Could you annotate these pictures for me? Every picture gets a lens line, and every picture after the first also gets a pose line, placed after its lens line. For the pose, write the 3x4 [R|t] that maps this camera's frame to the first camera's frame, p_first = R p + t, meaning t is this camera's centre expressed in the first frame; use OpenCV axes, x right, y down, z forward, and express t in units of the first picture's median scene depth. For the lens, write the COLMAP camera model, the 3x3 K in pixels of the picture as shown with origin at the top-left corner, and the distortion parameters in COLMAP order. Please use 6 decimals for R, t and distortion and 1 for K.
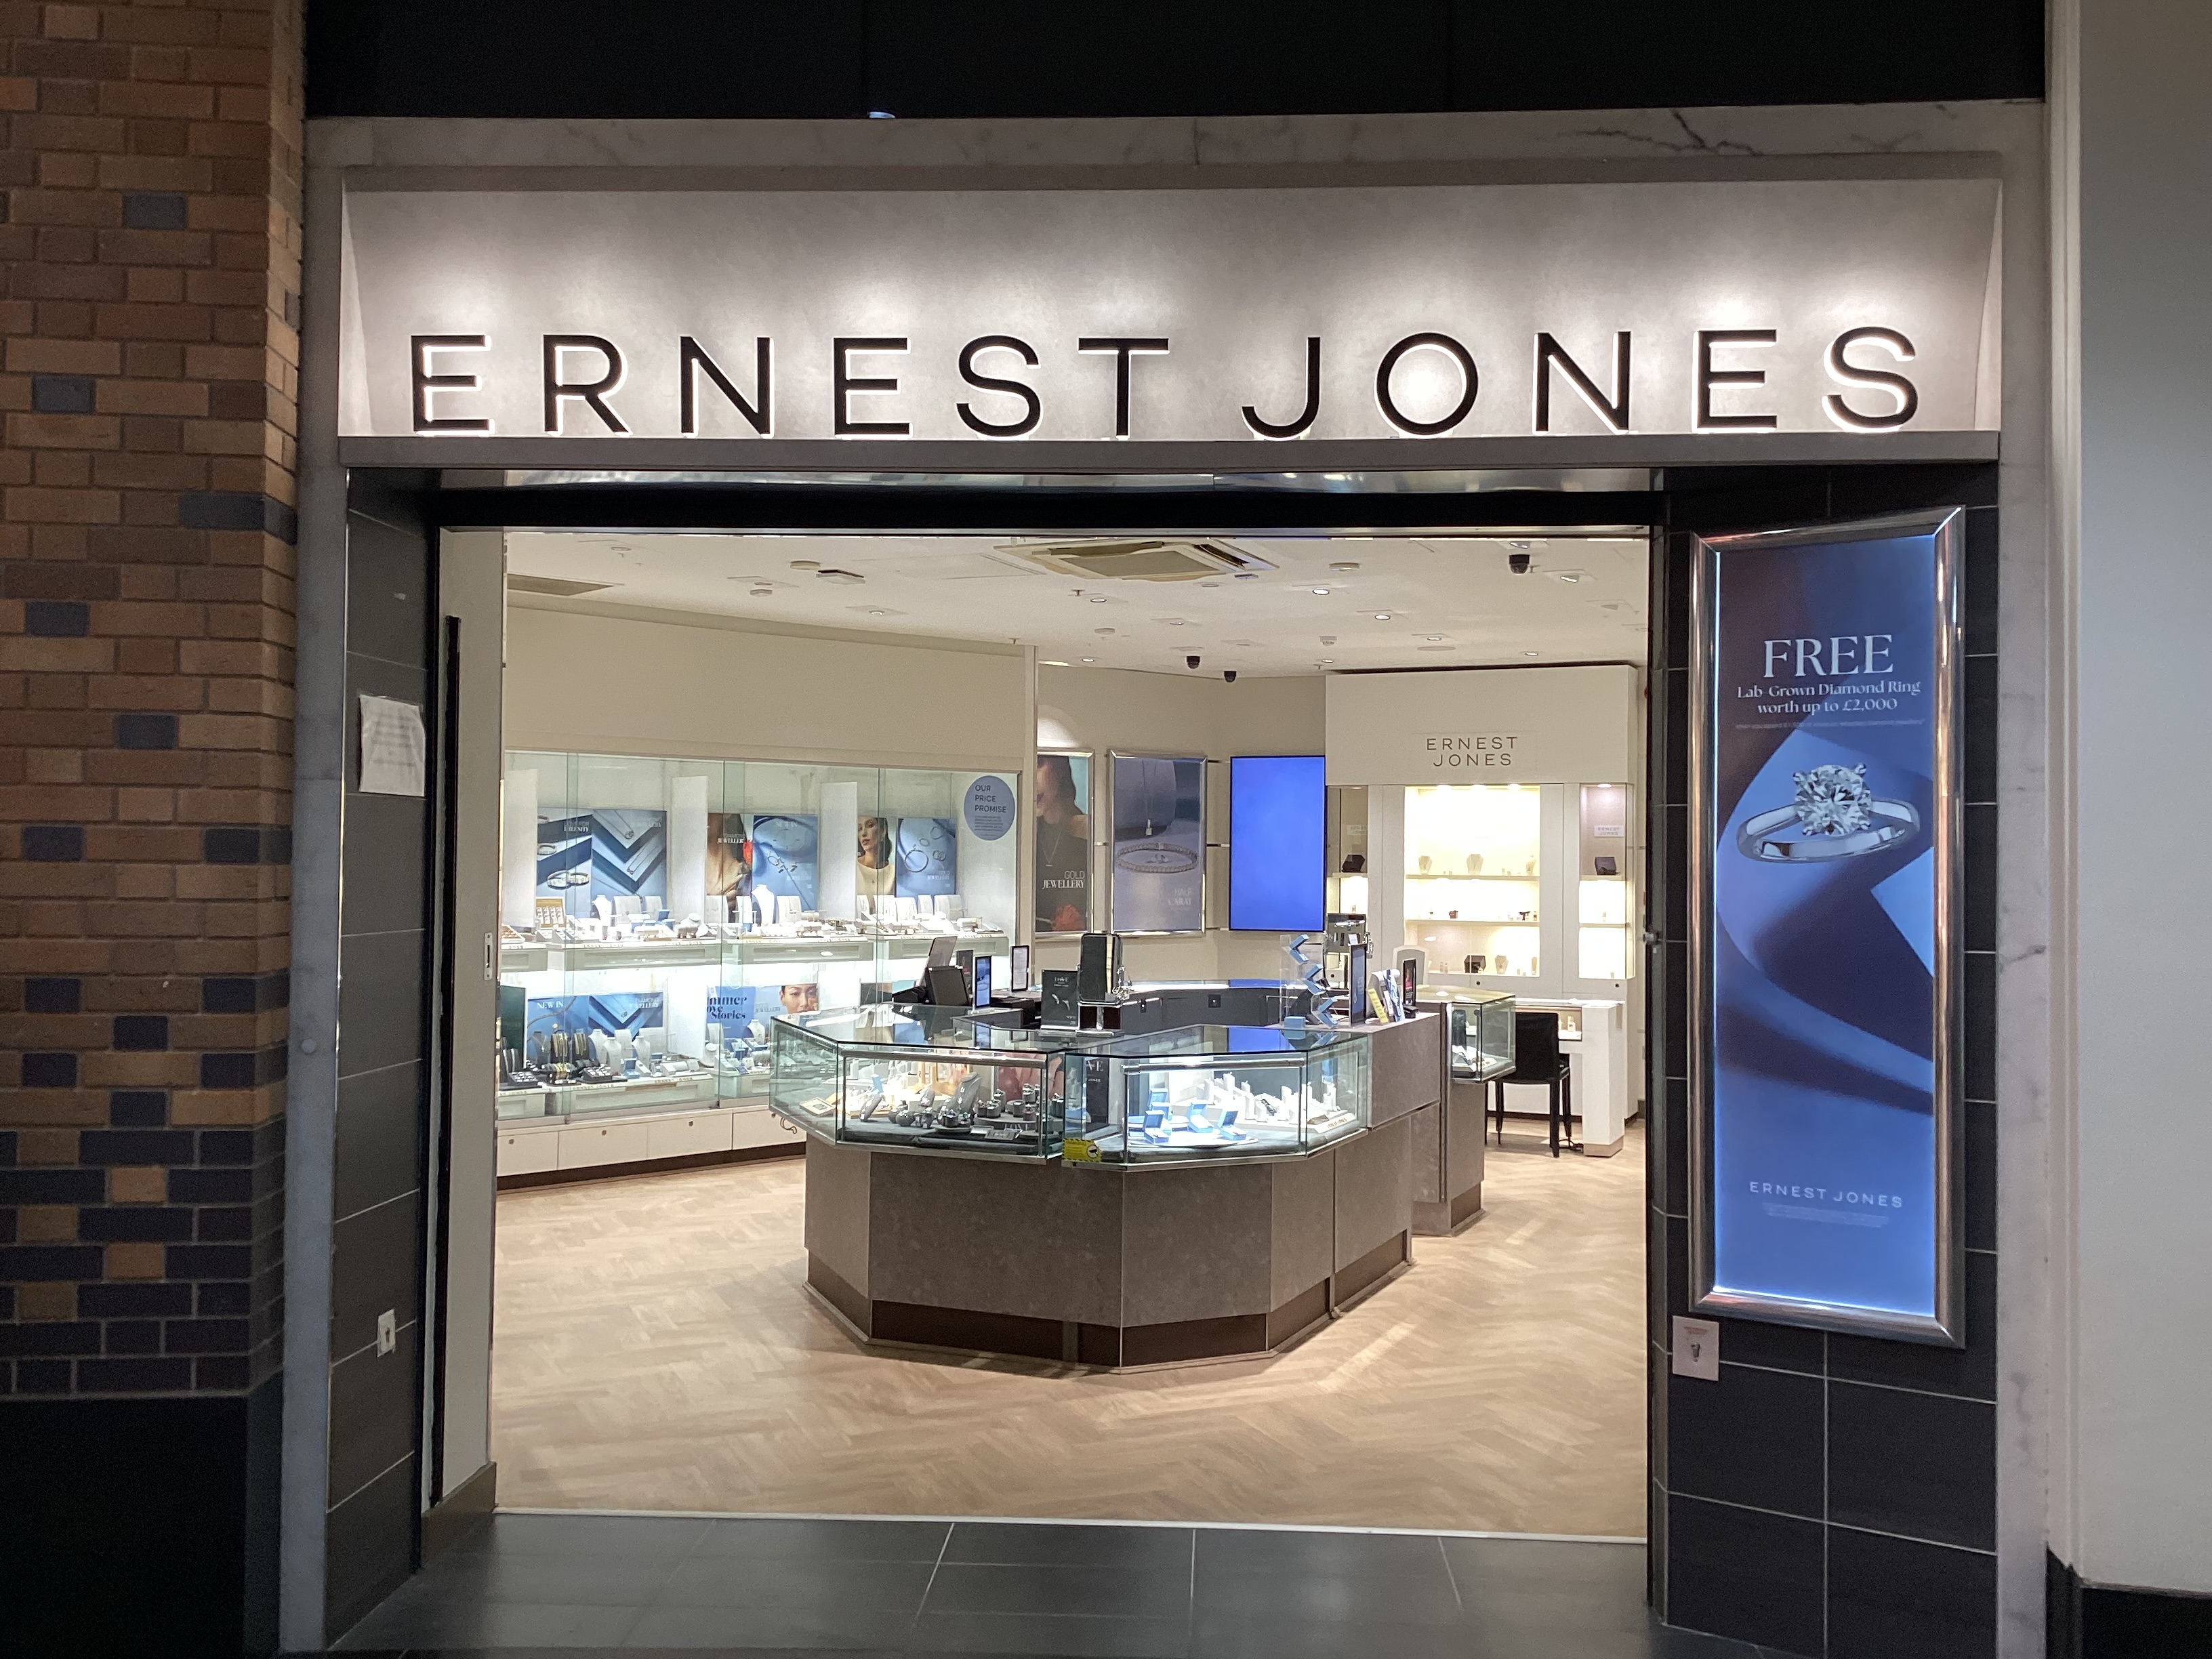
lens RADIAL K [[1973.3, 0, 1109.1], [0, 1973.3, 824.1], [0, 0, 1]] dist [0.116001, -0.182948]
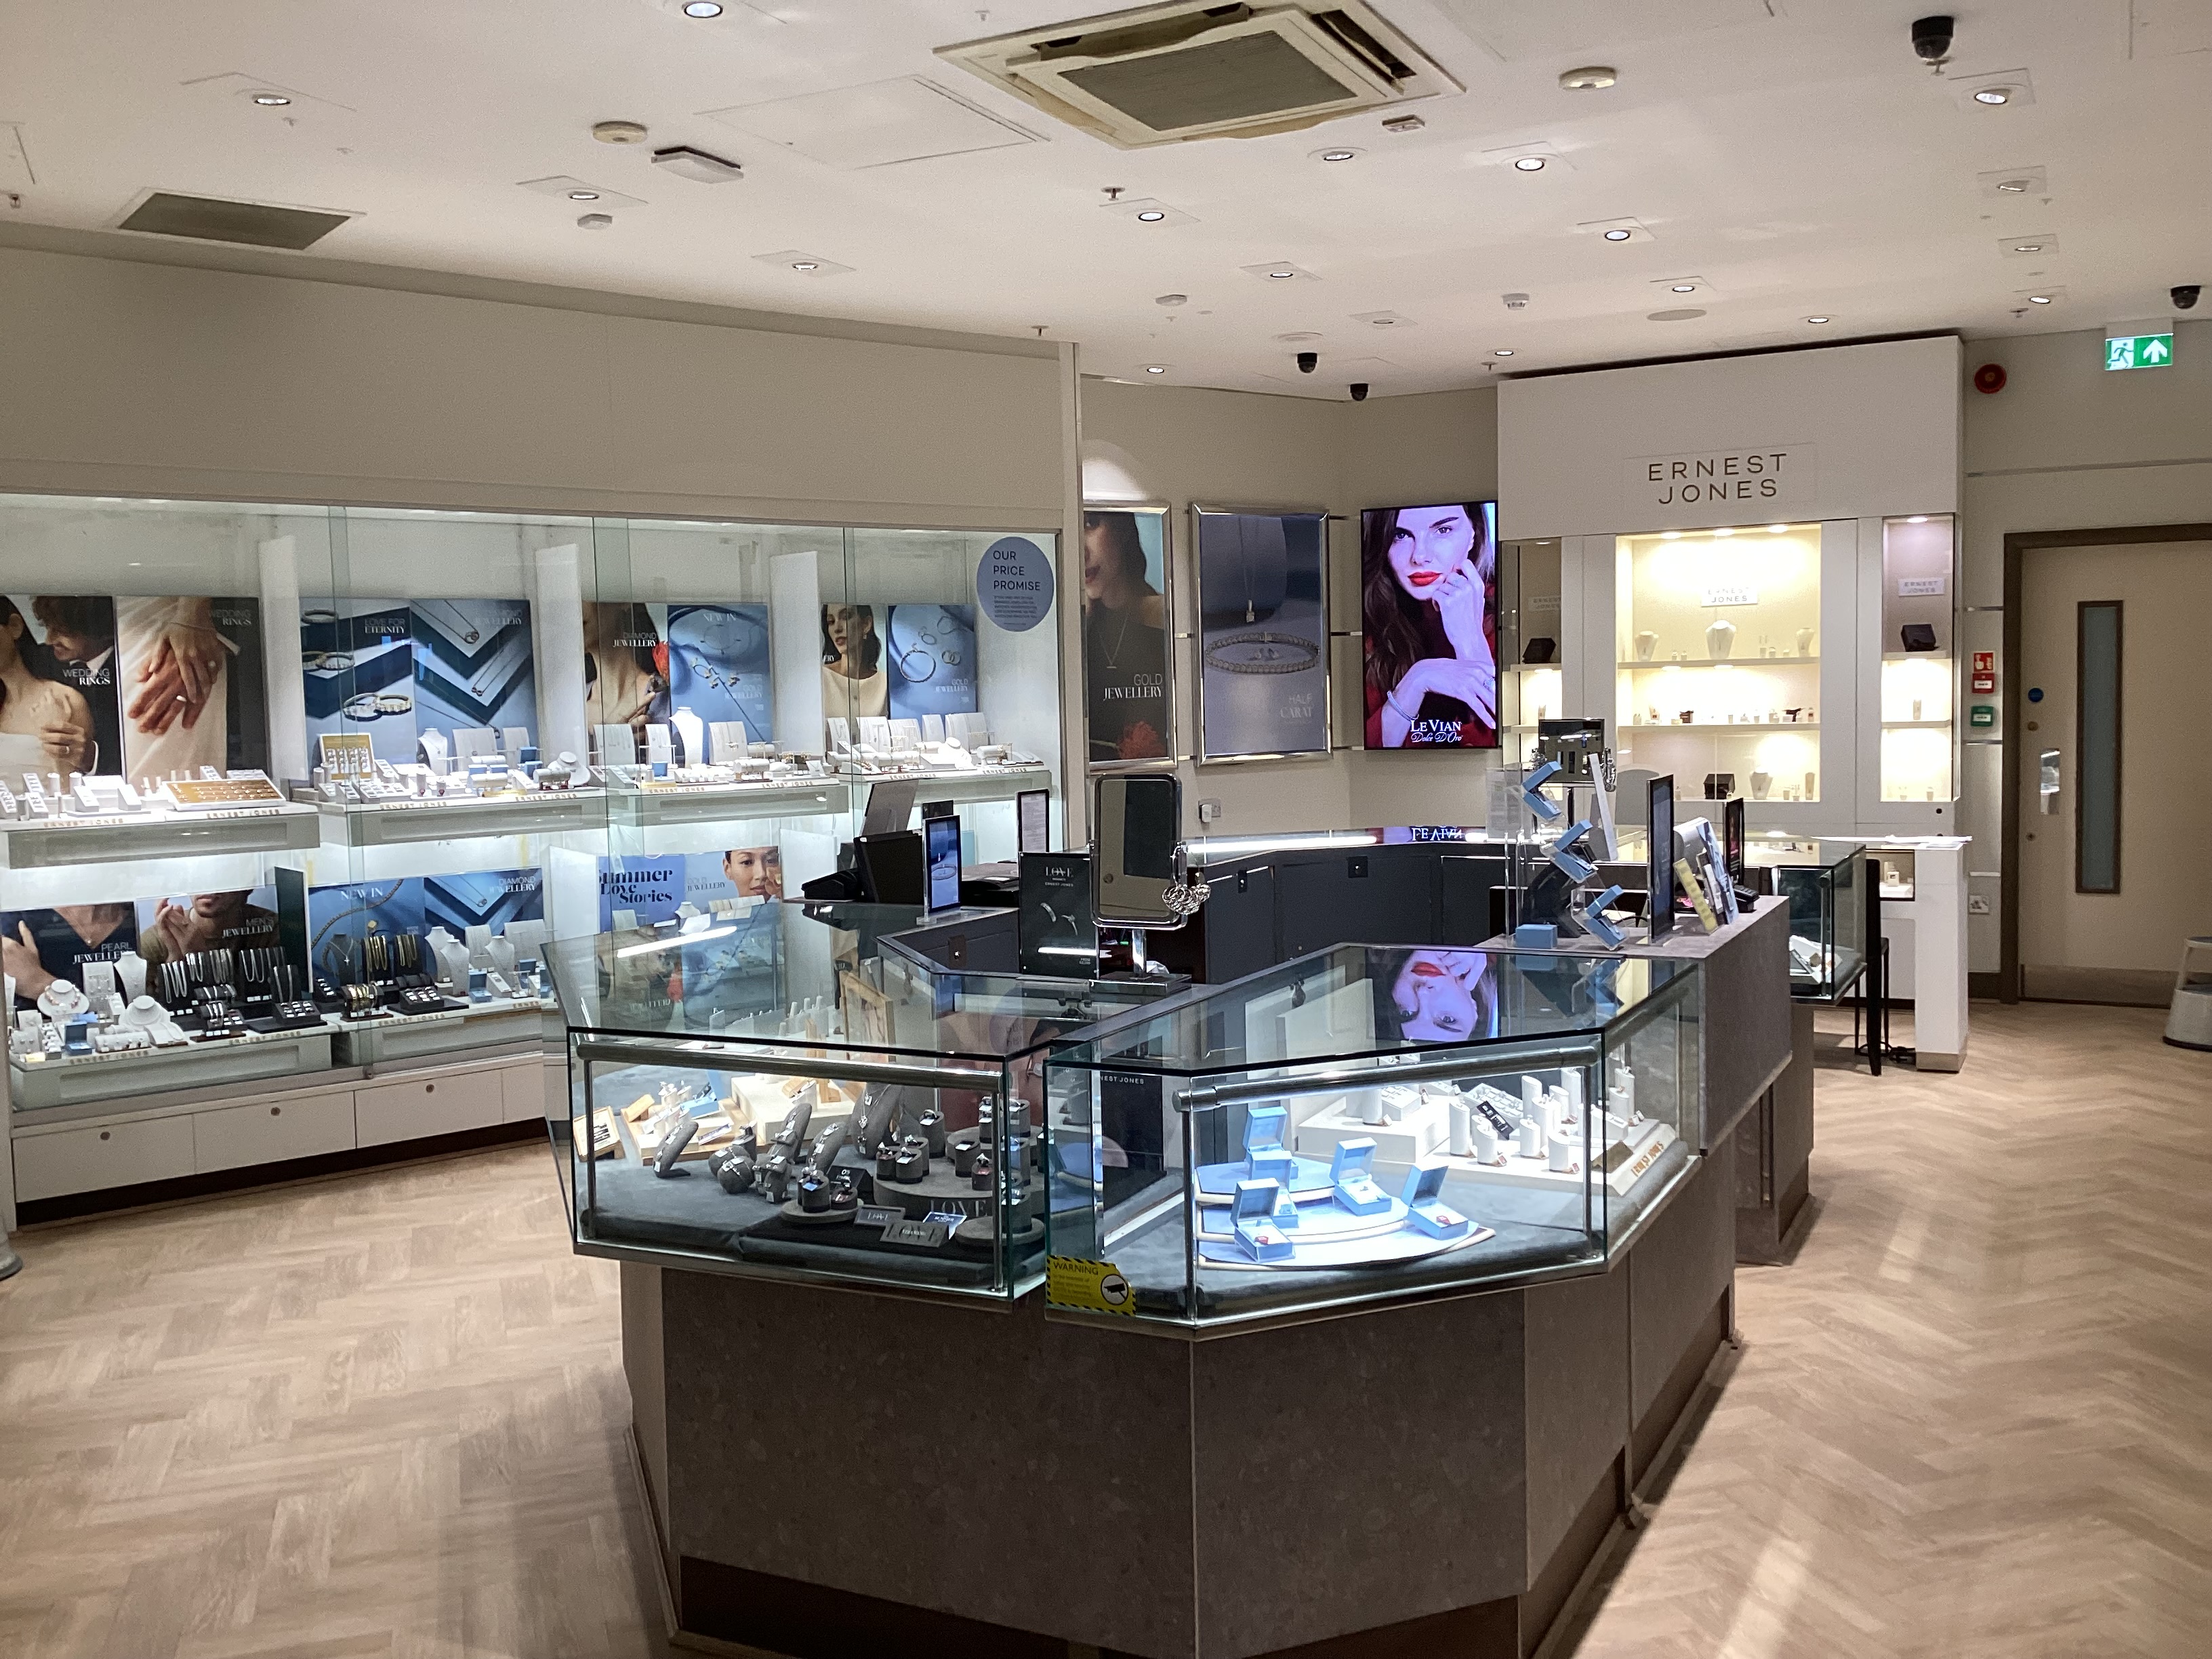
lens RADIAL K [[1973.3, 0, 1109.0], [0, 1973.3, 816.9], [0, 0, 1]] dist [0.116001, -0.182948]
pose [[0.997796, -0.030243, -0.059068, 0.010648], [0.035278, 0.995658, 0.086144, 0.014891], [0.056206, -0.088038, 0.994530, 0.324912]]
